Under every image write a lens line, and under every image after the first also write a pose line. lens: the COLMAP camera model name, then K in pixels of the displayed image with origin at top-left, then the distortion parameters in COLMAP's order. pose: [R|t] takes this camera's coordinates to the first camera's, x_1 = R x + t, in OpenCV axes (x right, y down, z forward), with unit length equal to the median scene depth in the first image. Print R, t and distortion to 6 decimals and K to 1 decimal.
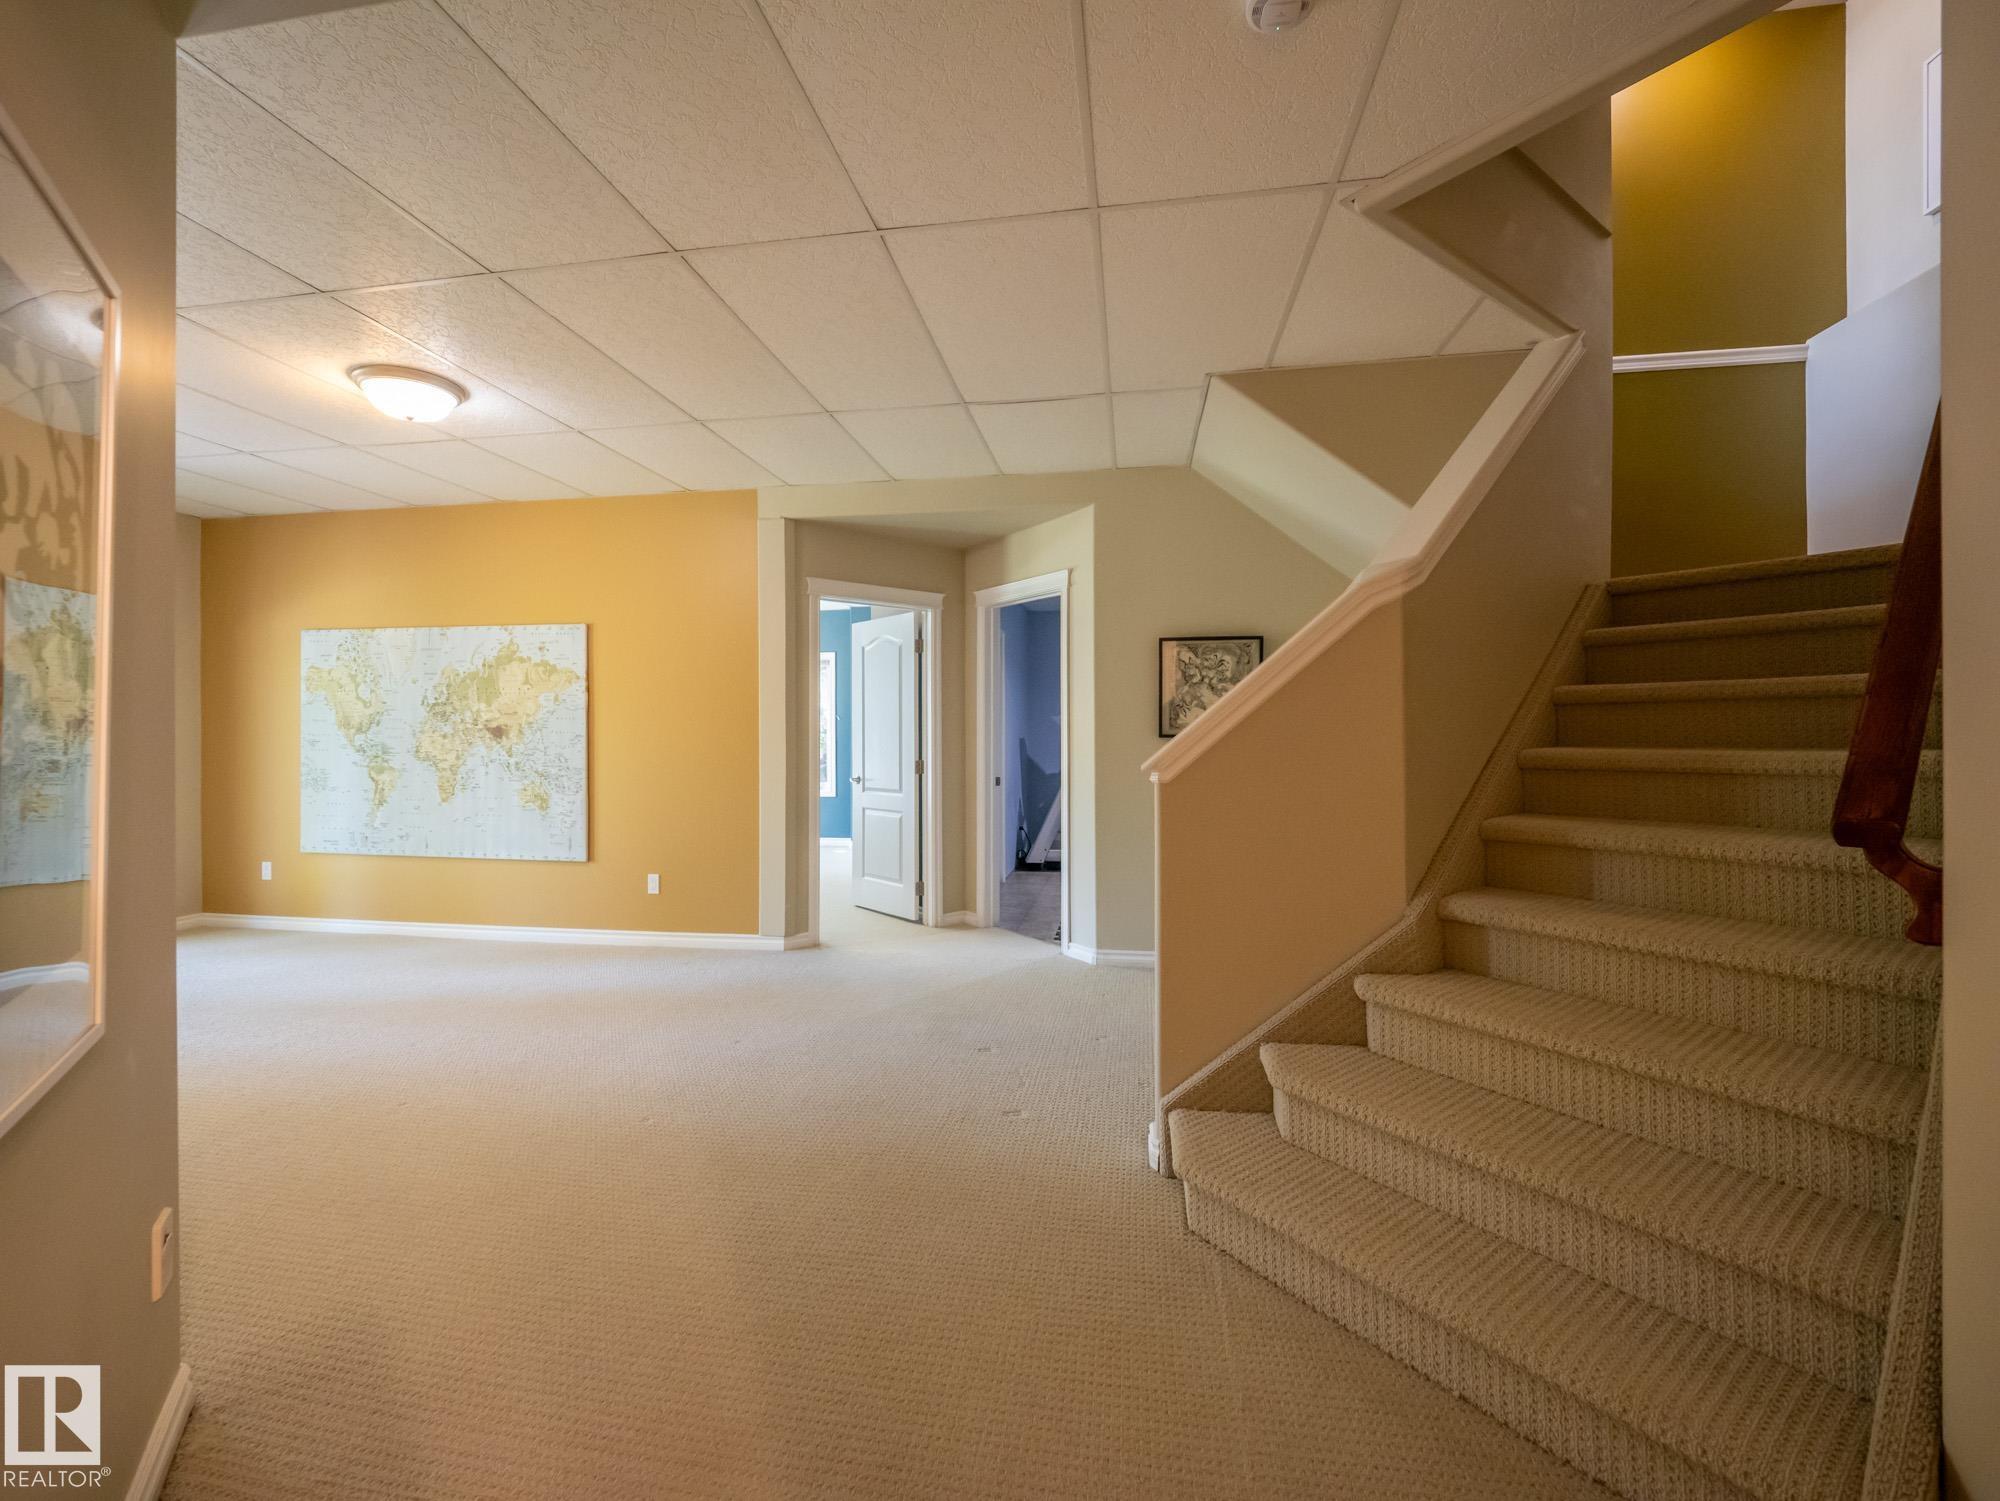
lens RADIAL K [[827.5, 0, 998.4], [0, 827.5, 743.1], [0, 0, 1]] dist [-0.004297, -0.000796]
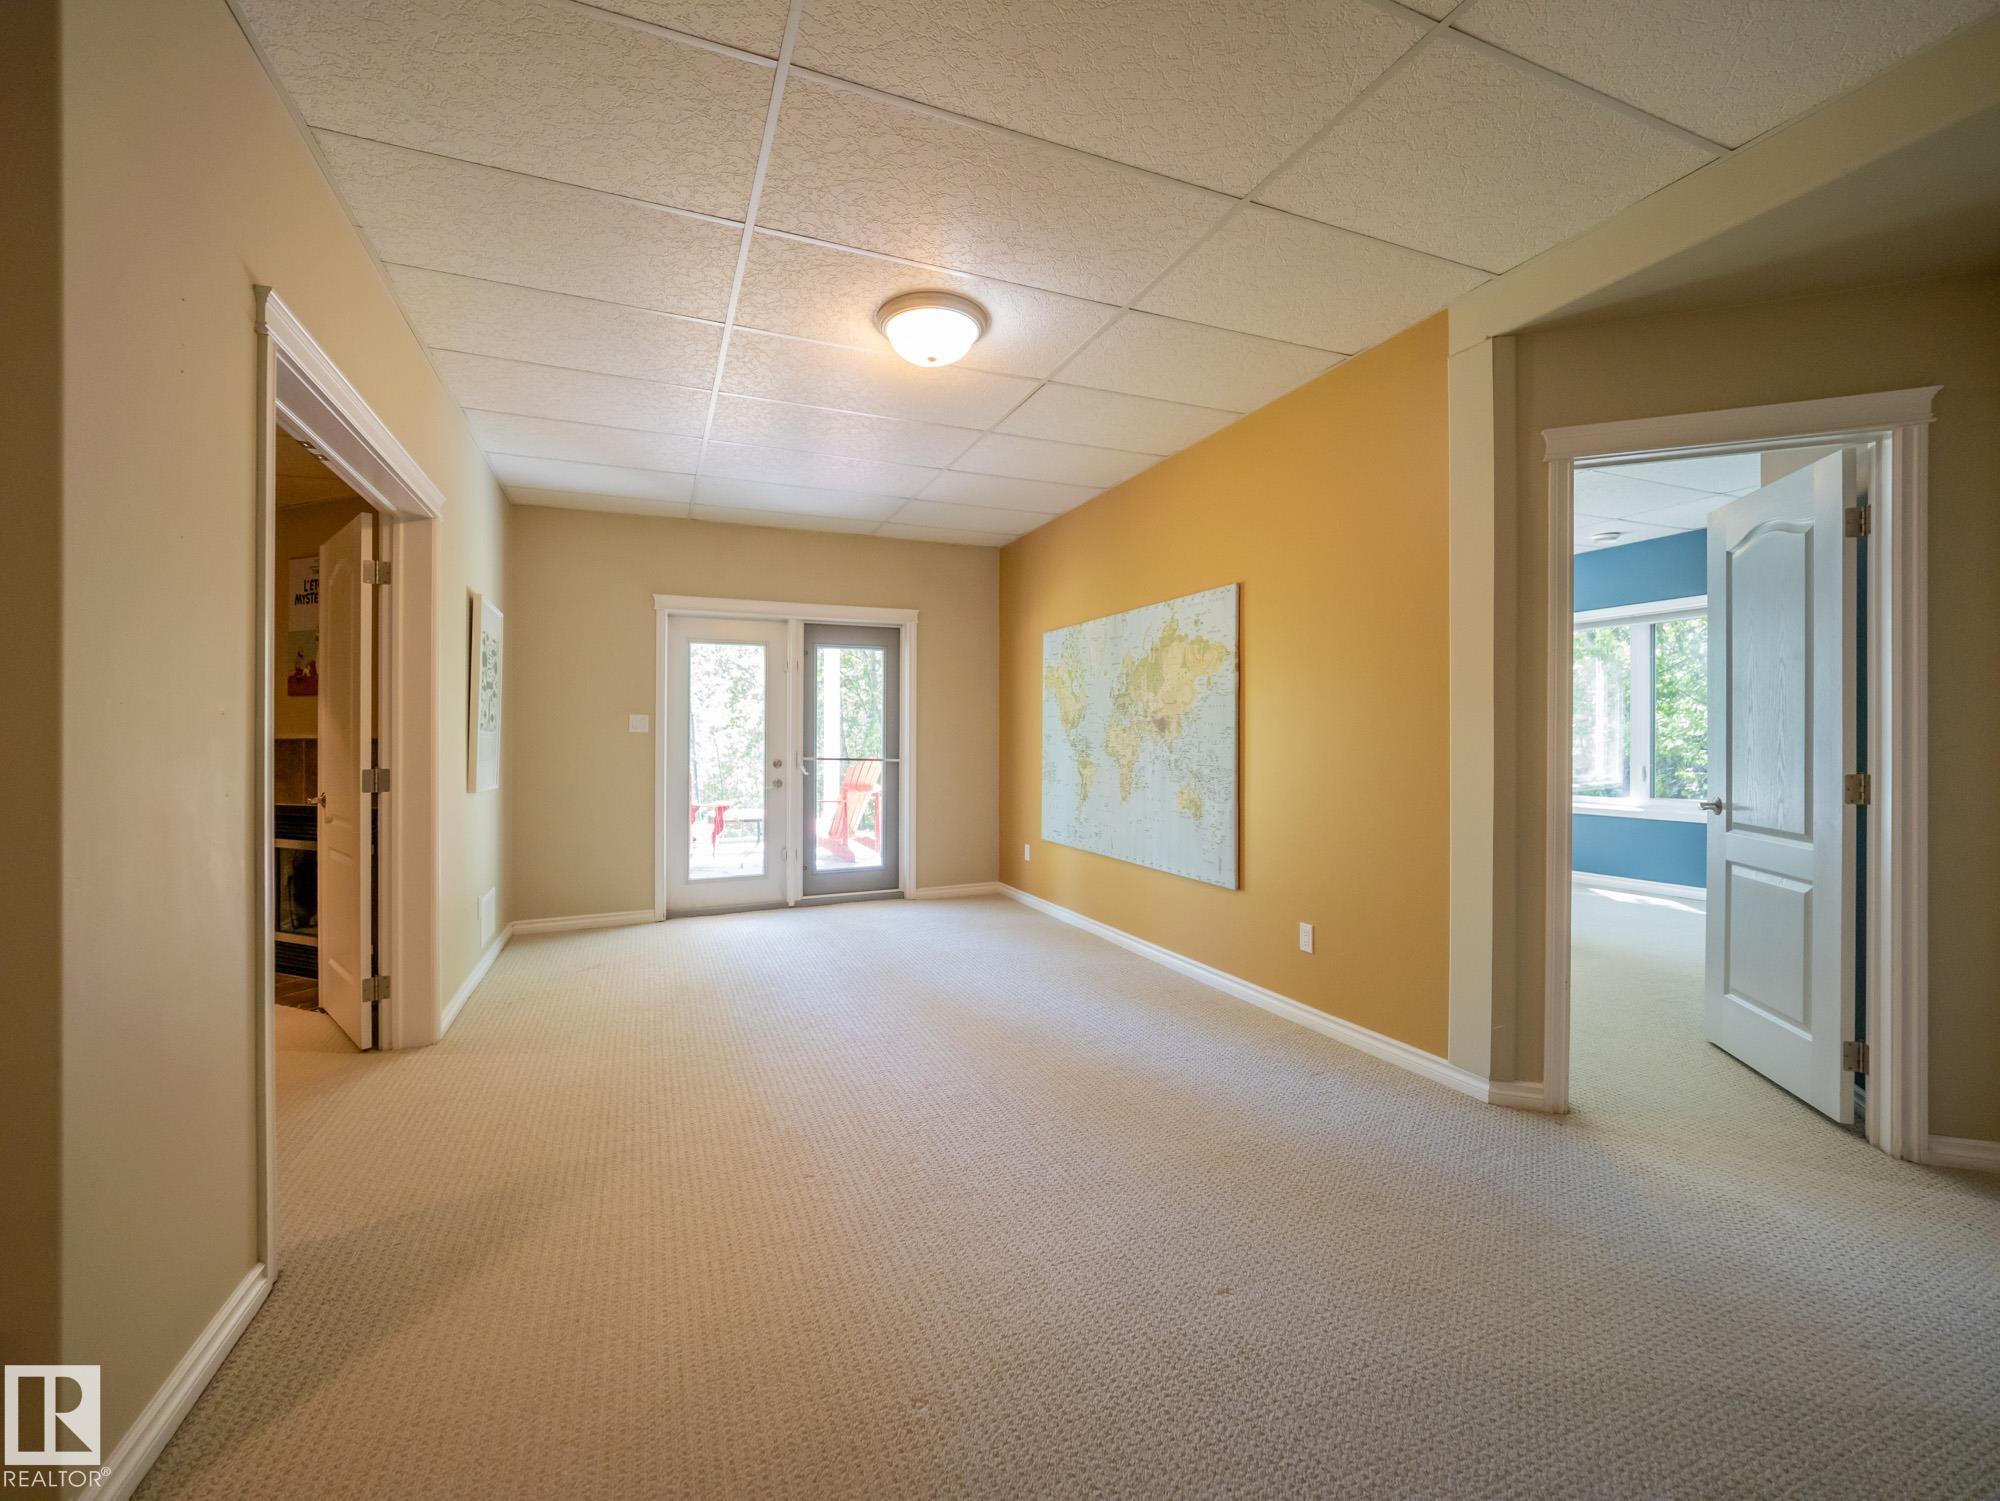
lens RADIAL K [[827.5, 0, 998.4], [0, 827.5, 743.1], [0, 0, 1]] dist [-0.004297, -0.000796]
pose [[0.533506, 0.004365, -0.845785, 0.037505], [-0.002061, 0.999990, 0.003861, 0.003016], [0.845794, -0.000317, 0.533510, 0.391485]]
